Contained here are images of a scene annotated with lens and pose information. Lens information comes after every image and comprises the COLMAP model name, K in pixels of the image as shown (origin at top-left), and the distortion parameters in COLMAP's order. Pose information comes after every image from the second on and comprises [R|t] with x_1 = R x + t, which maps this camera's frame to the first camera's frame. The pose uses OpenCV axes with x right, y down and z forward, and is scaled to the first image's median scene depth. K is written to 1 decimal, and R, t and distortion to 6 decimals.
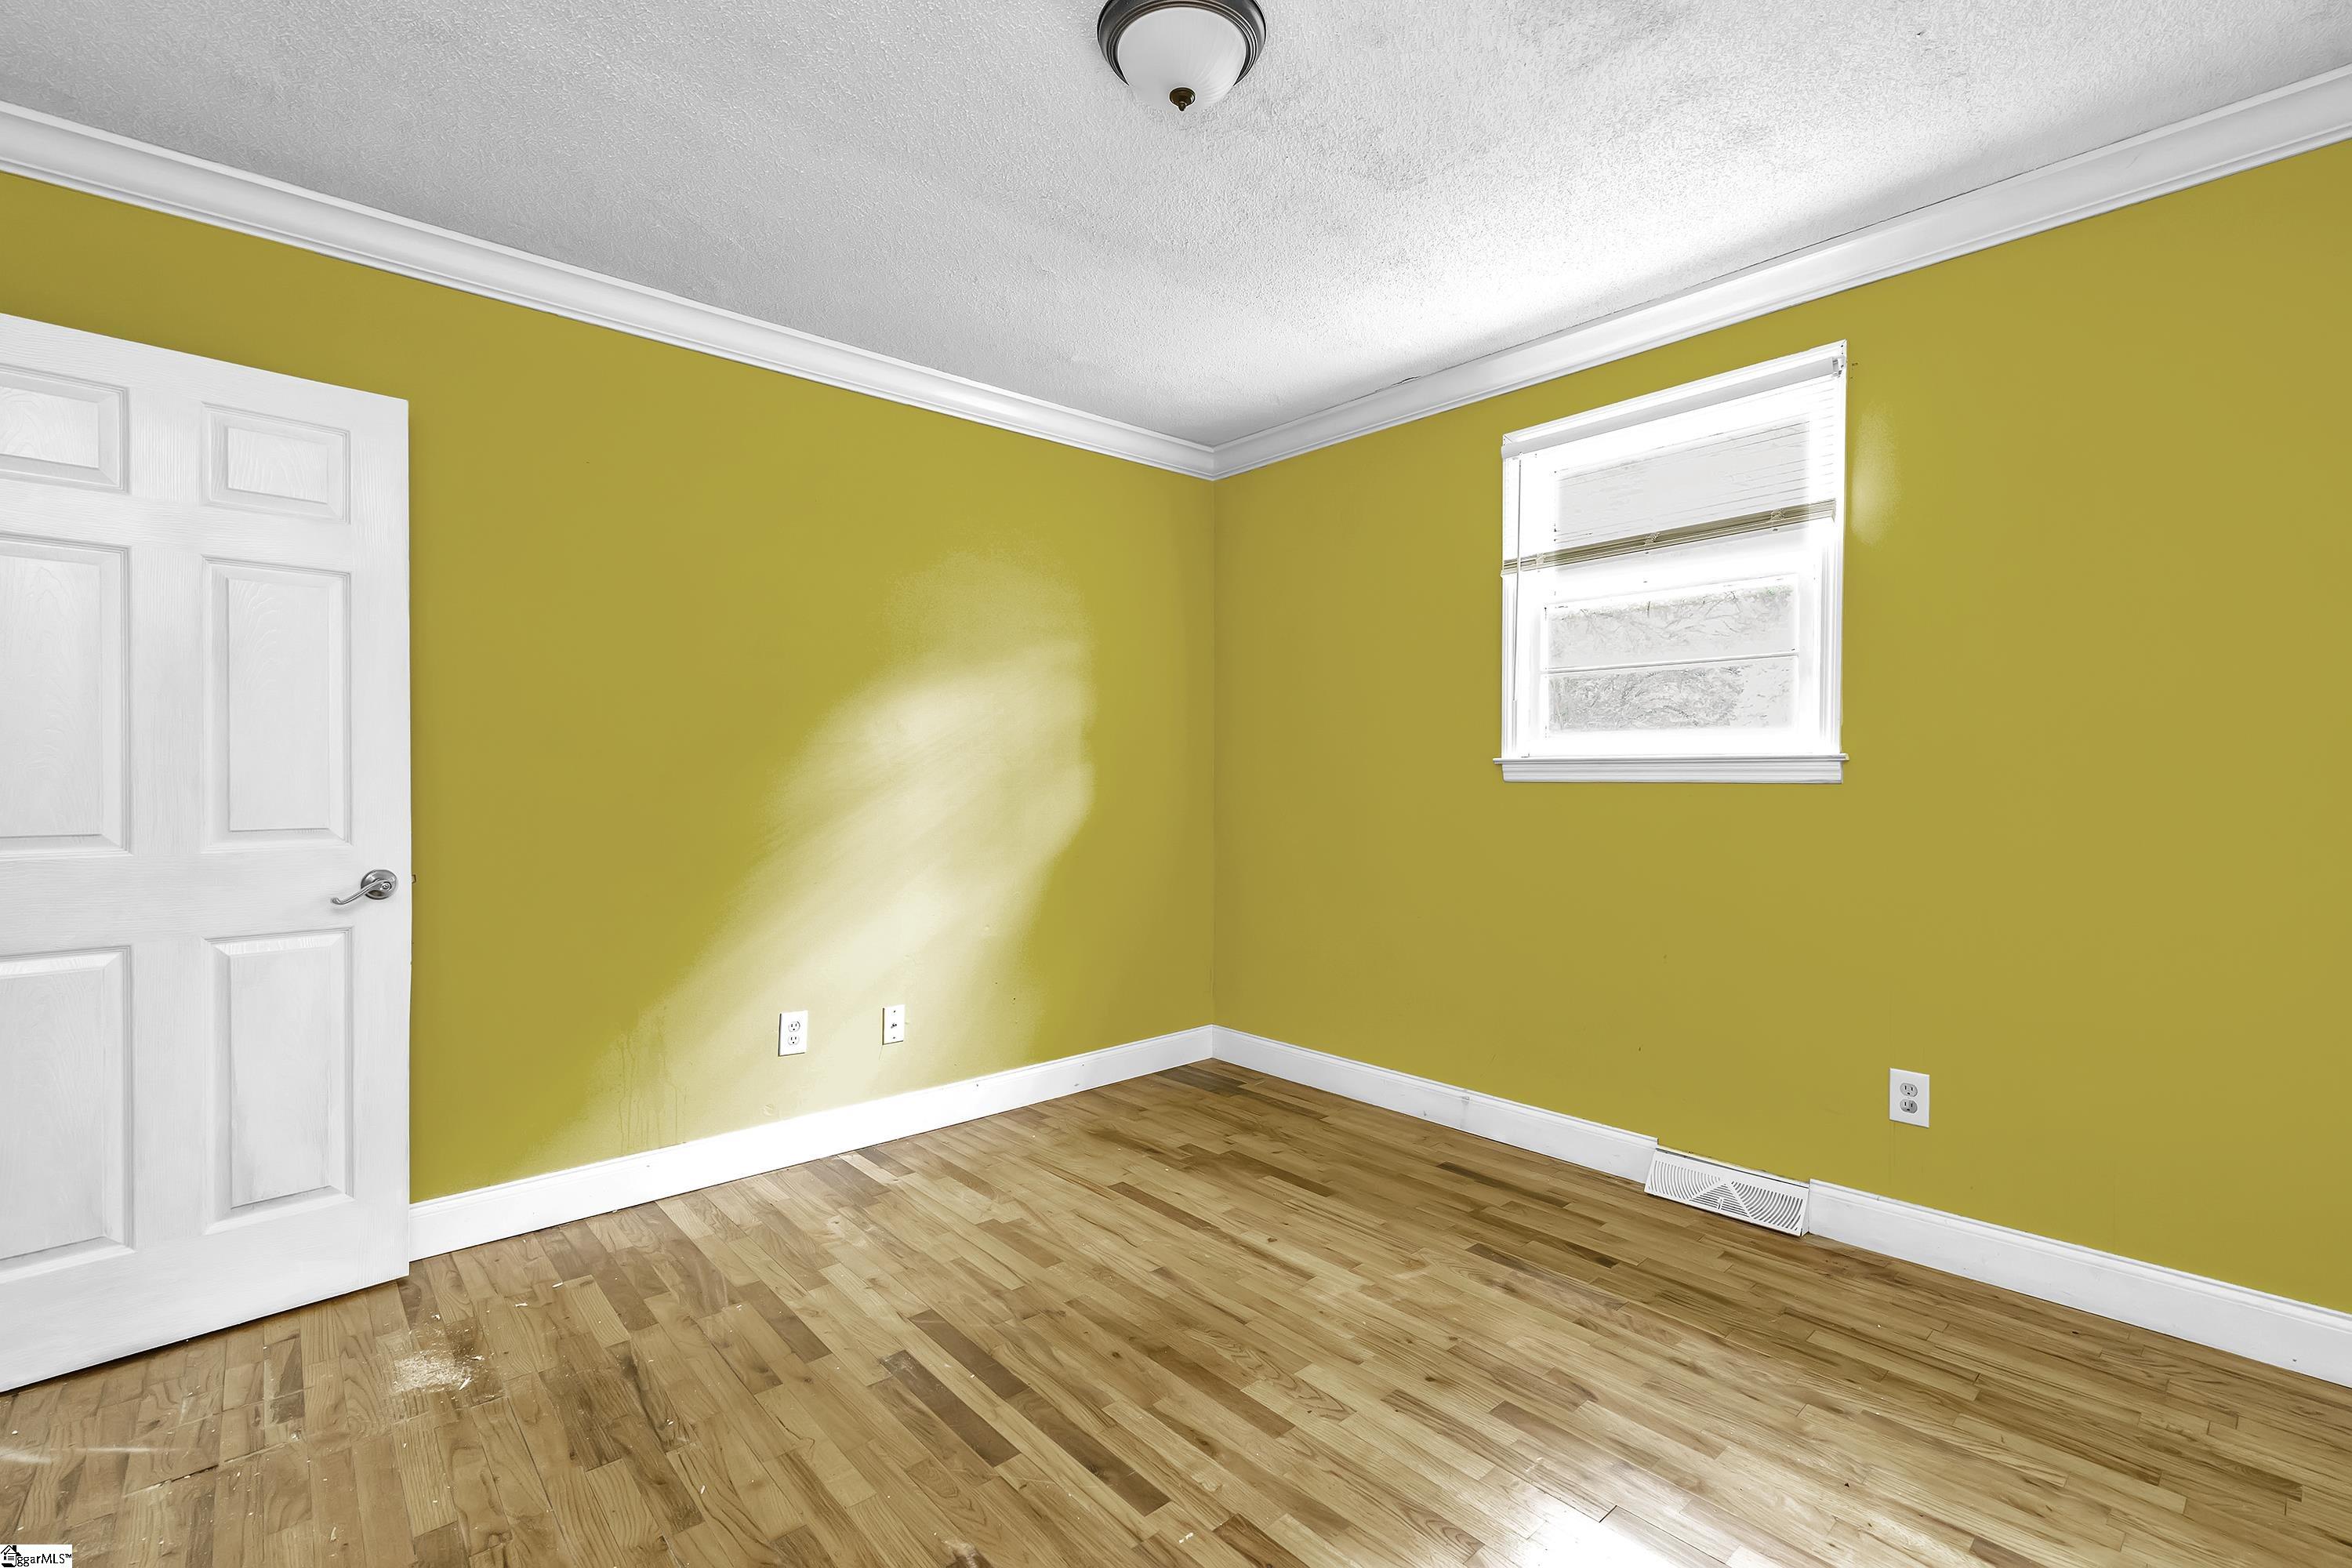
lens RADIAL K [[1055.5, 0, 1176.0], [0, 1055.5, 784.0], [0, 0, 1]] dist [-0.006338, 0.001032]
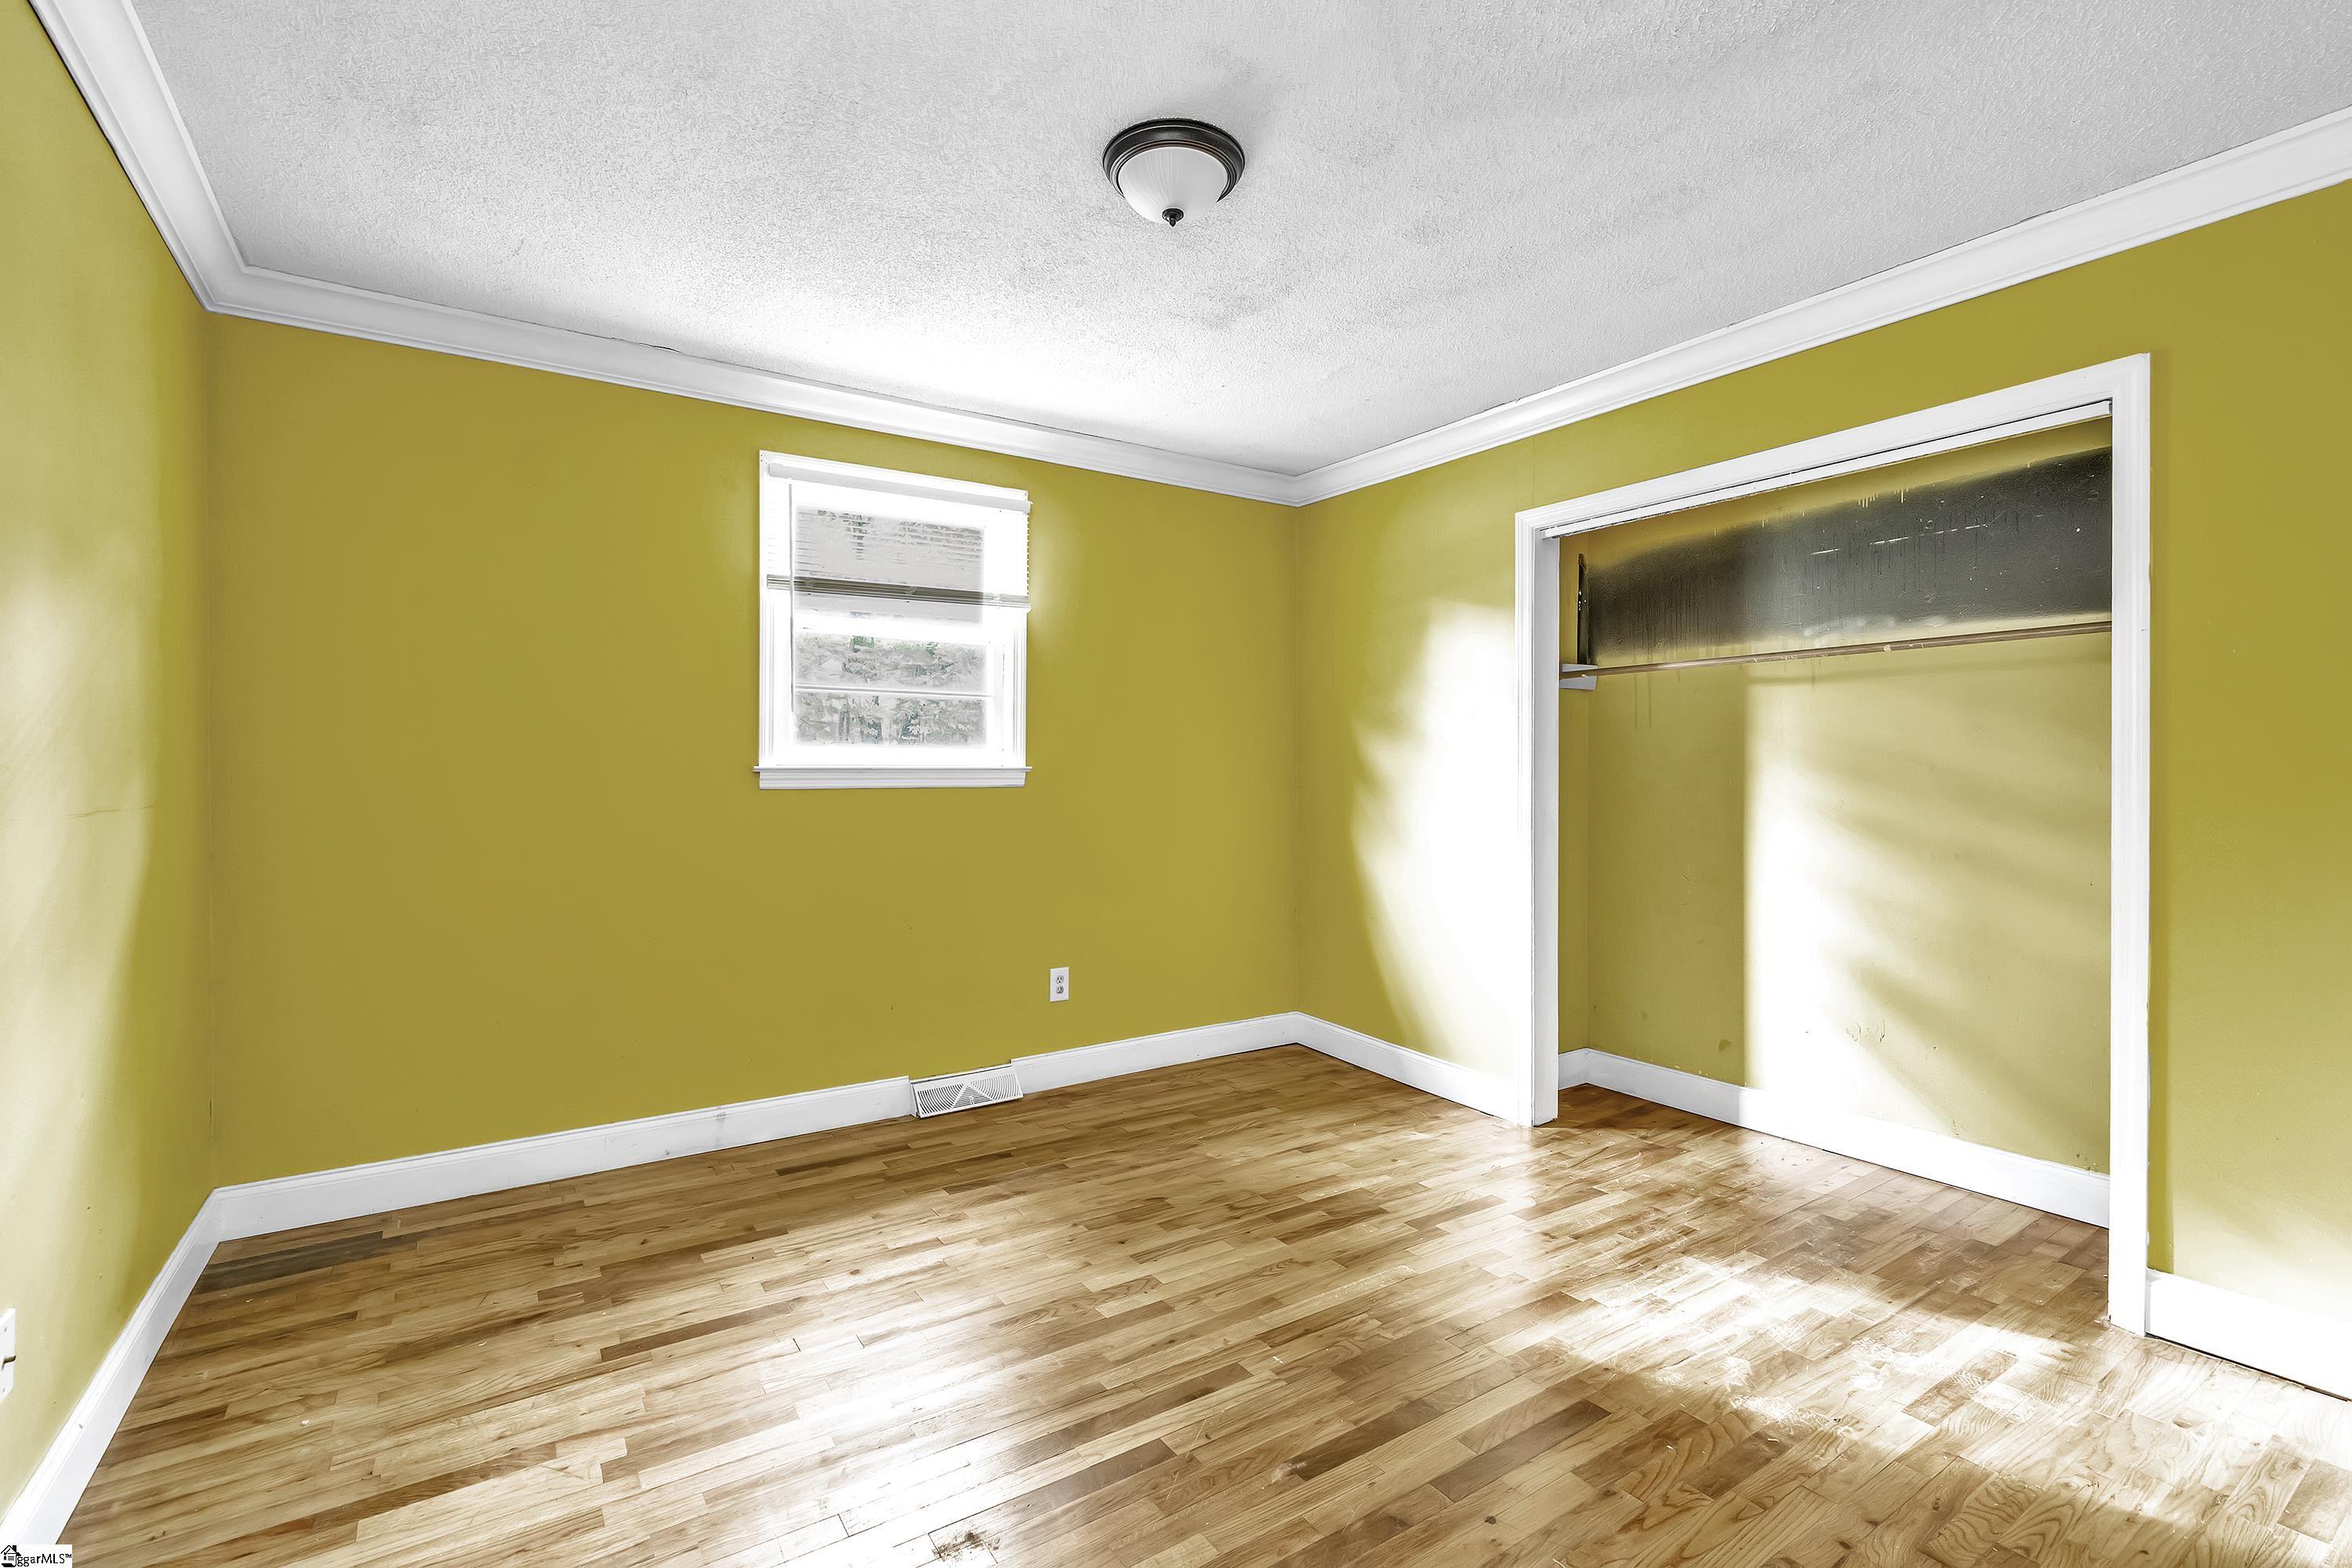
lens RADIAL K [[1055.5, 0, 1176.0], [0, 1055.5, 784.0], [0, 0, 1]] dist [-0.006338, 0.001032]
pose [[0.129279, -0.008108, 0.991575, -0.742864], [0.009805, 0.999928, 0.006898, -0.012011], [-0.991560, 0.008831, 0.129349, 0.533761]]
